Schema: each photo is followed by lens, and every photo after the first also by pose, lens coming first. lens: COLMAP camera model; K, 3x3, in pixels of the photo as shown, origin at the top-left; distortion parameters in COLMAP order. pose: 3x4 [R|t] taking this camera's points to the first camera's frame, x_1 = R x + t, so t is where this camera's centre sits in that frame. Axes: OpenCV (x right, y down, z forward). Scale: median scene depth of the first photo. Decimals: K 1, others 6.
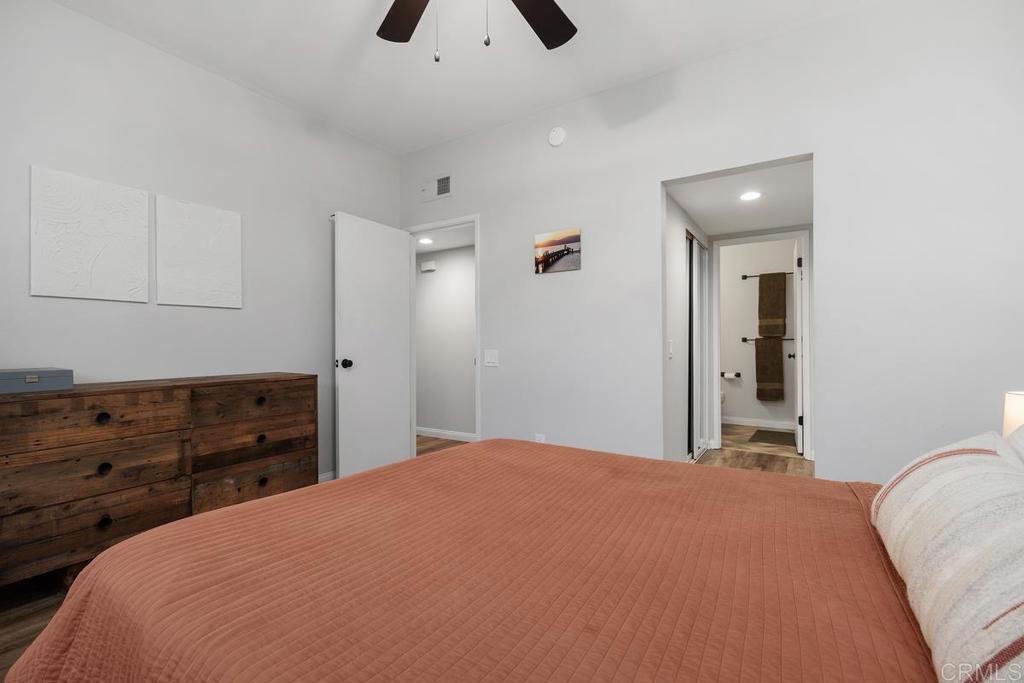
lens RADIAL K [[464.3, 0, 514.3], [0, 464.3, 342.5], [0, 0, 1]] dist [-0.001402, -0.000055]
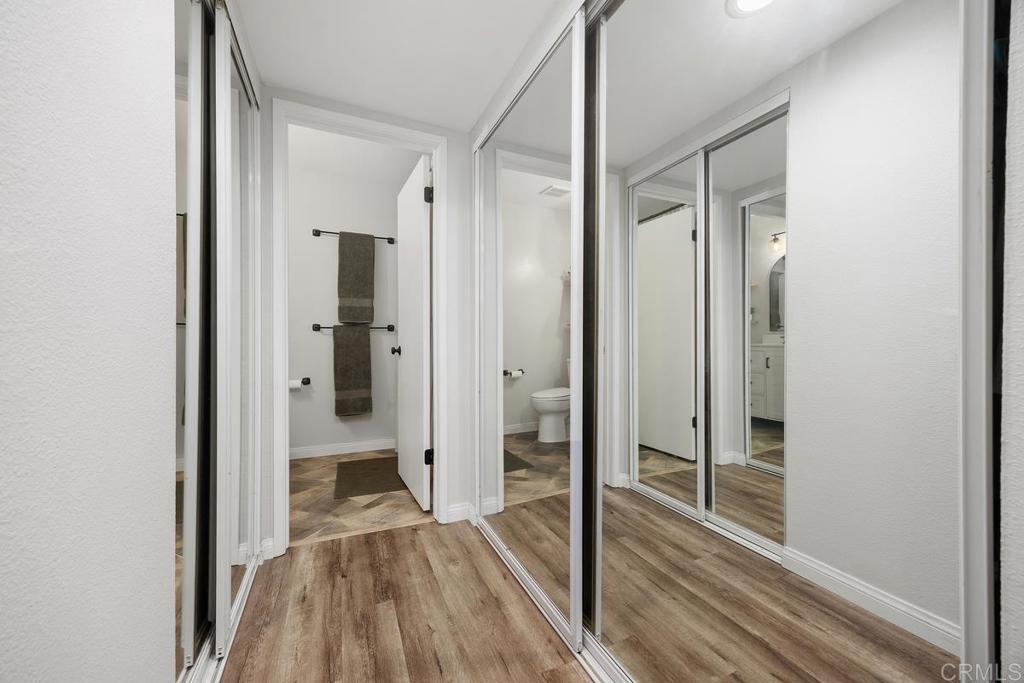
lens RADIAL K [[397.7, 0, 516.0], [0, 397.7, 341.9], [0, 0, 1]] dist [0.001002, 0.000115]
pose [[0.552669, 0.002080, 0.833398, 0.187510], [-0.003272, 0.999995, -0.000326, 0.014416], [-0.833394, -0.002547, 0.552673, 0.465732]]
